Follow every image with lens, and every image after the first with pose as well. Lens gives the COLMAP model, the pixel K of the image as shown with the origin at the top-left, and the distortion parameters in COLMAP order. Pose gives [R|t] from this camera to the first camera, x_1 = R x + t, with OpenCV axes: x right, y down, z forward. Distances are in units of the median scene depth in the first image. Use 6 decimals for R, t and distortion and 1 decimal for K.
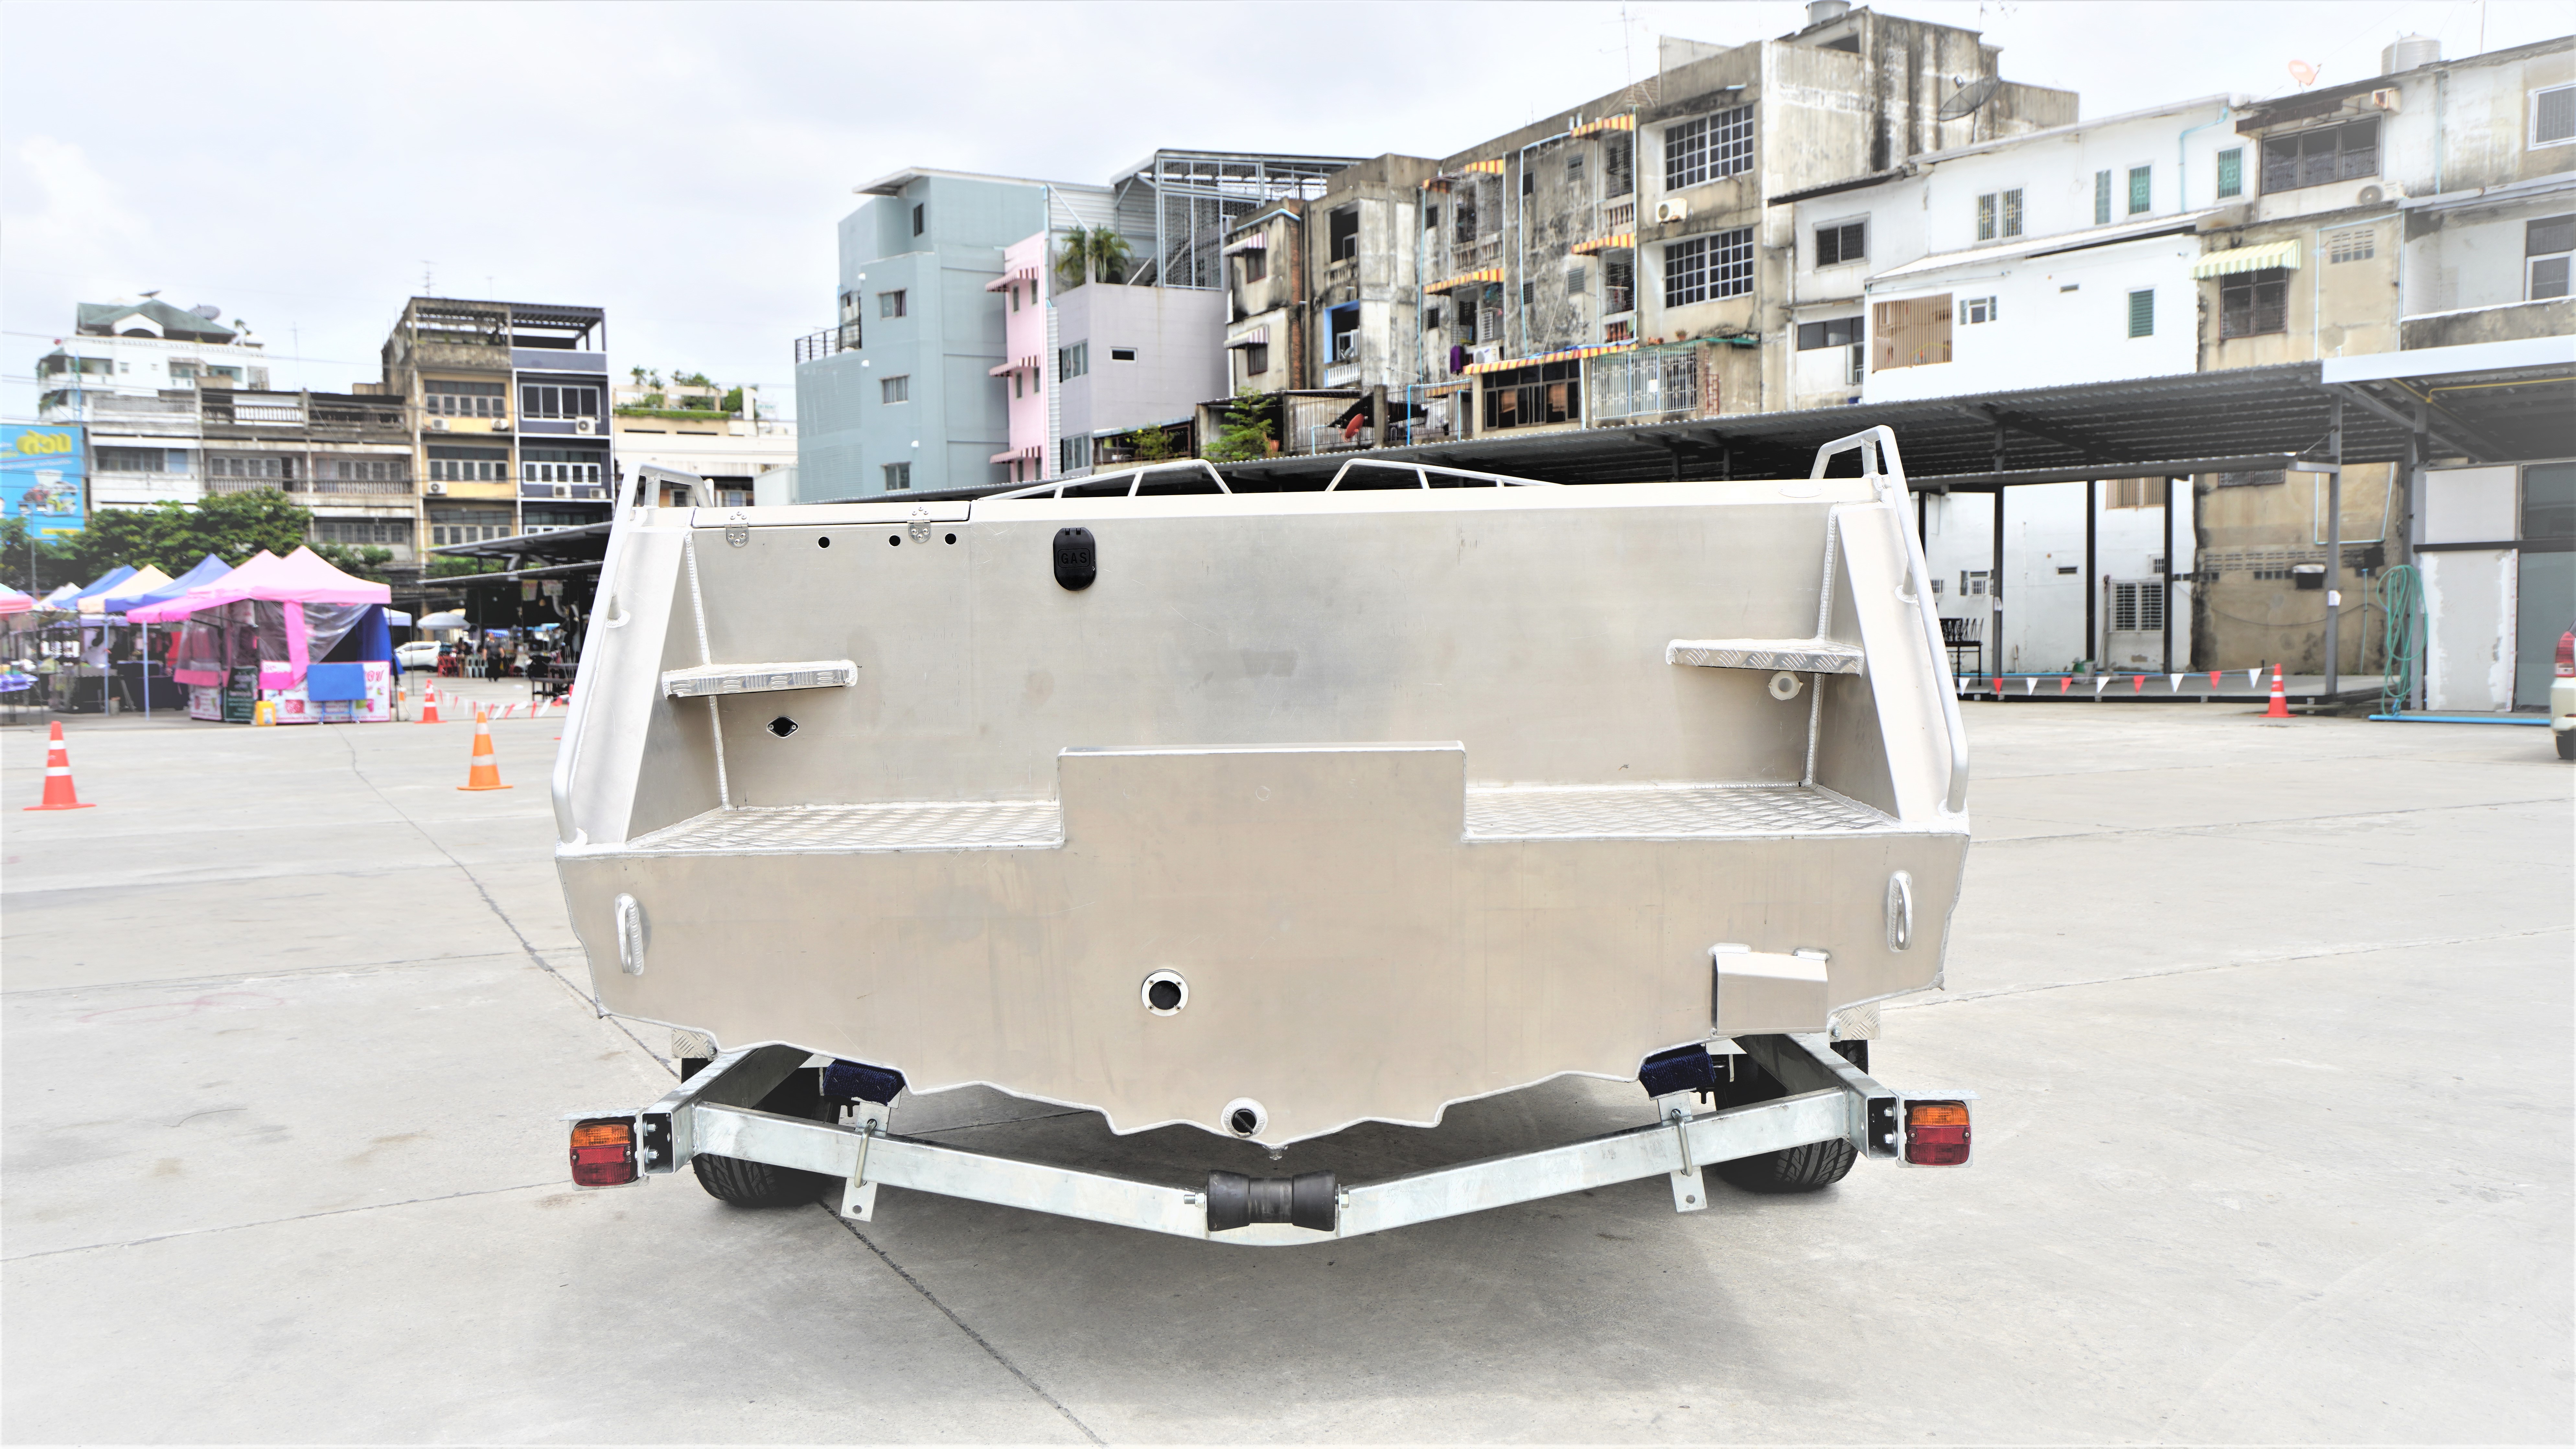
lens RADIAL K [[2029.7, 0, 1288.0], [0, 2029.7, 724.5], [0, 0, 1]] dist [-0.011463, 0.054616]
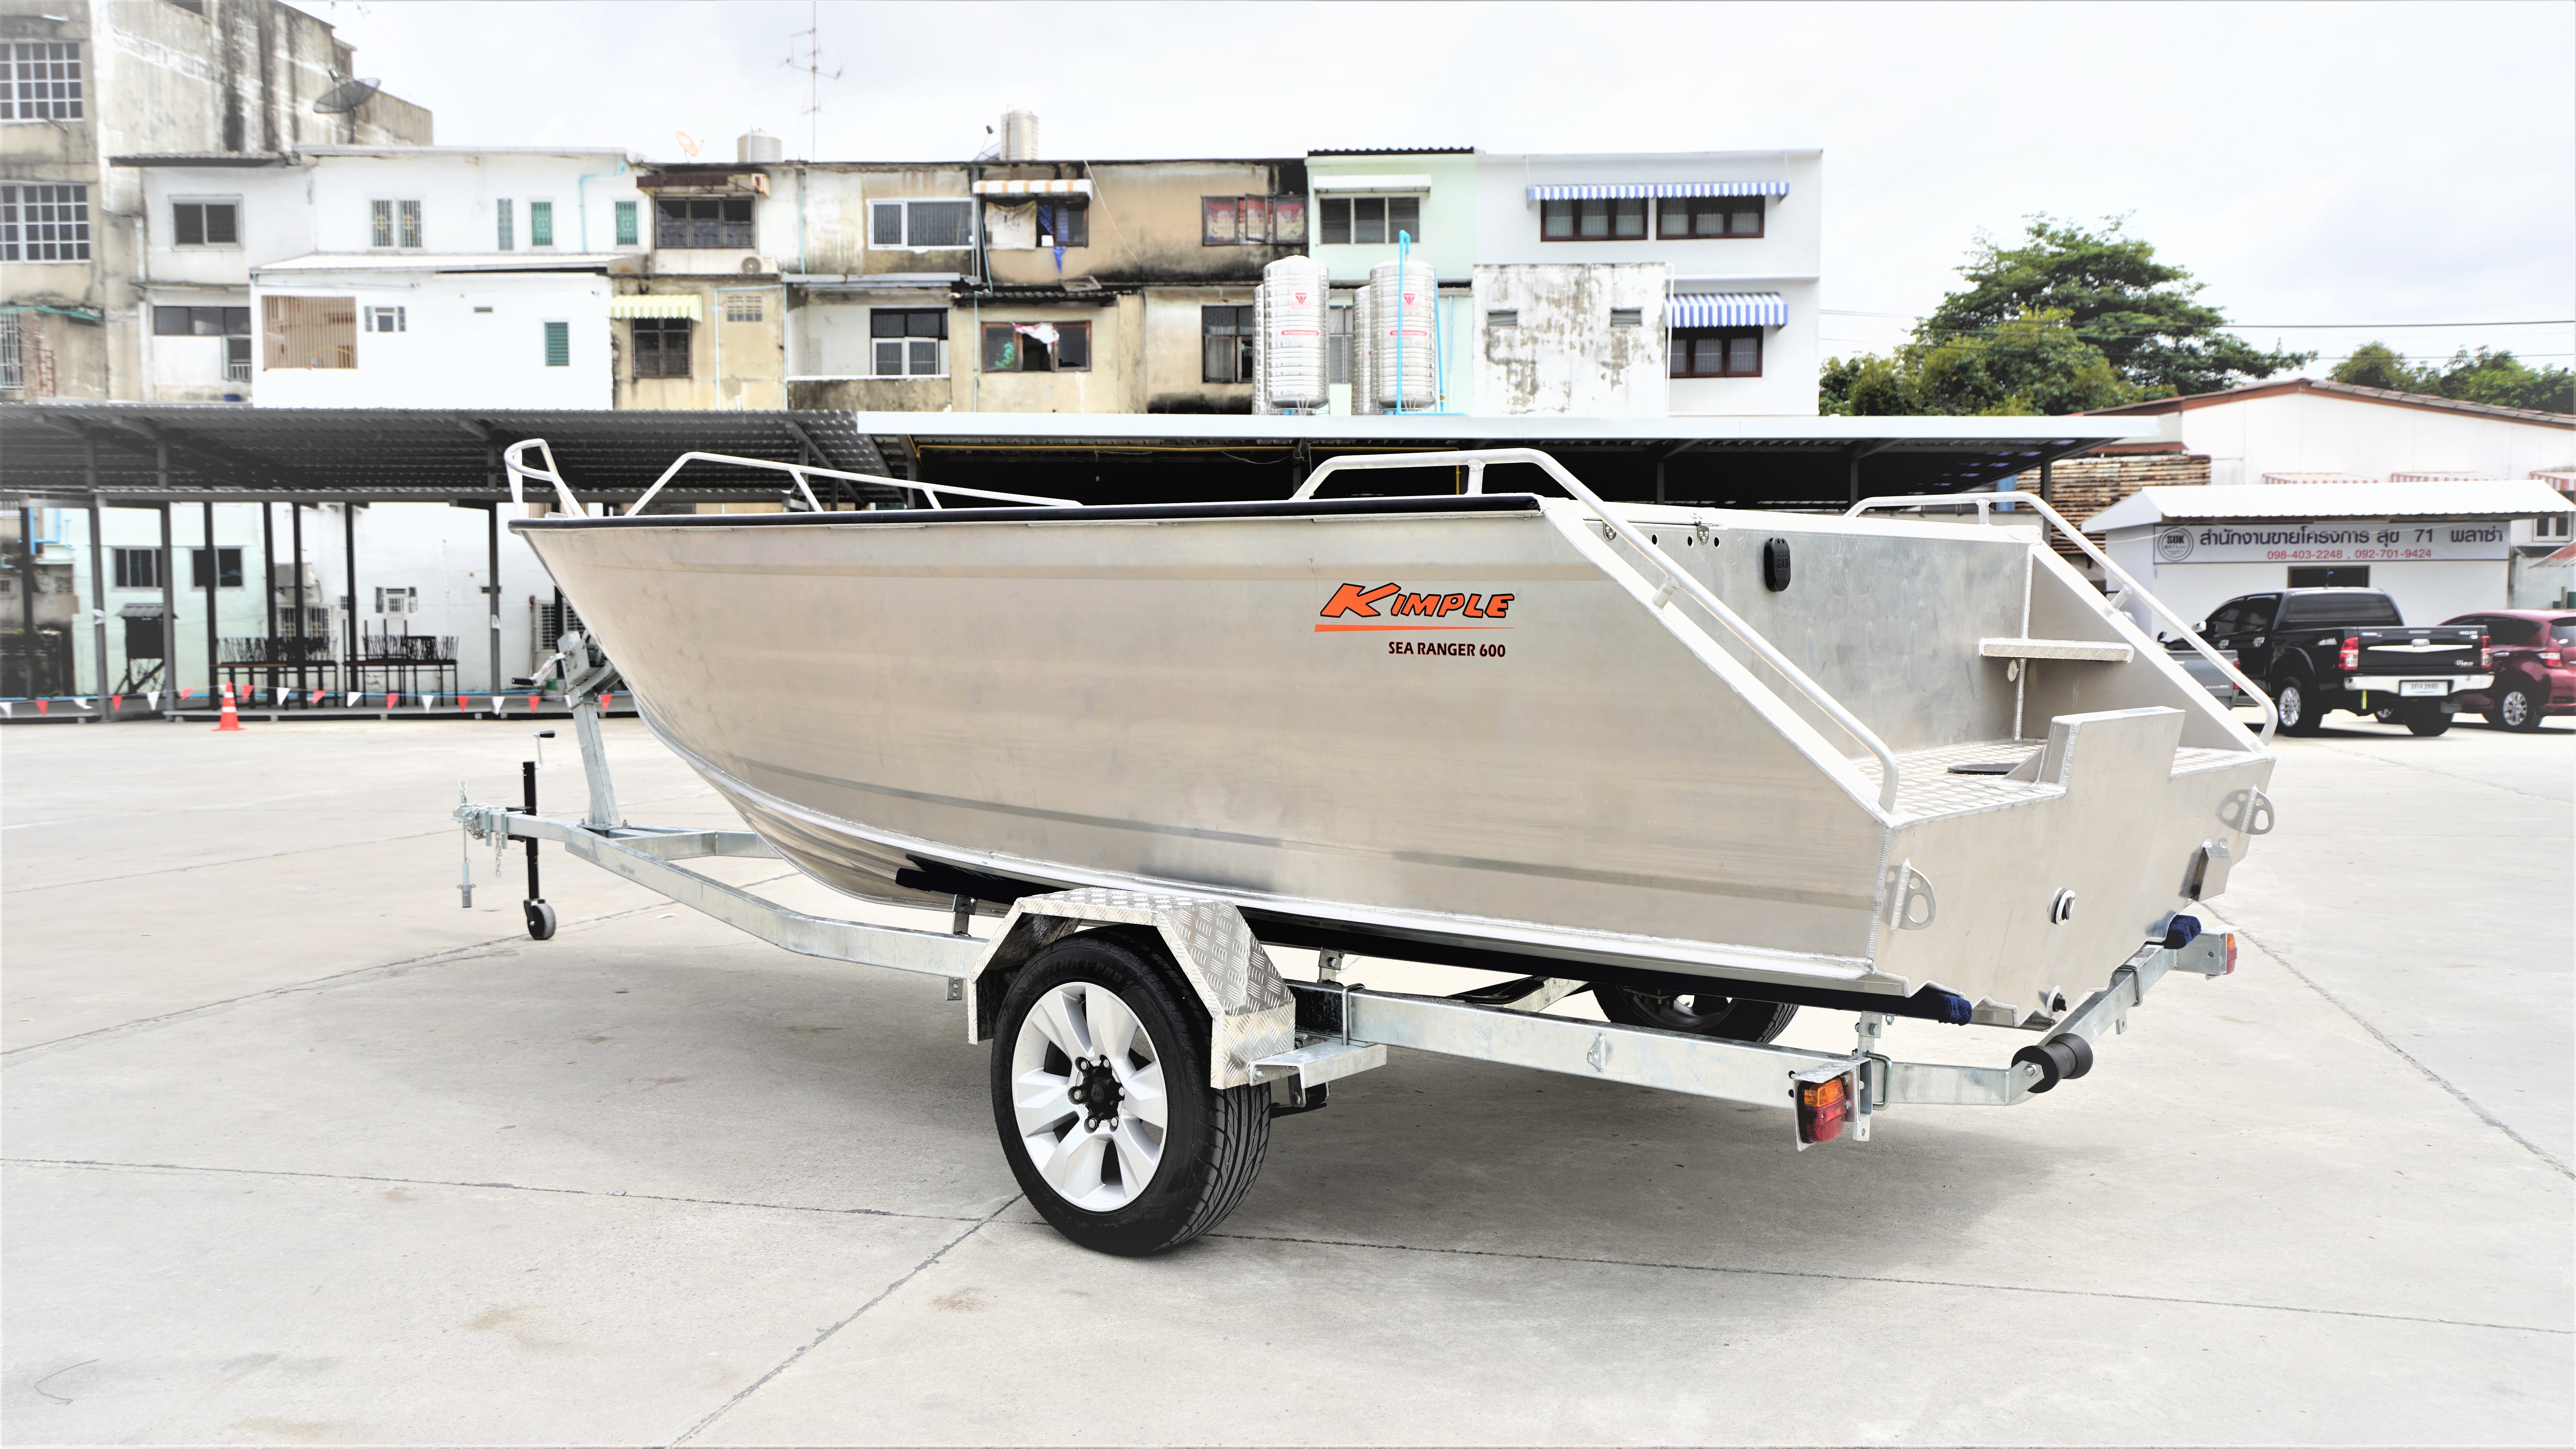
lens RADIAL K [[2029.7, 0, 1288.0], [0, 2029.7, 724.5], [0, 0, 1]] dist [-0.011463, 0.054616]
pose [[0.629424, -0.025127, 0.776656, -0.144261], [0.034021, 0.999410, 0.004762, -0.000526], [-0.776317, 0.023425, 0.629907, 0.058471]]
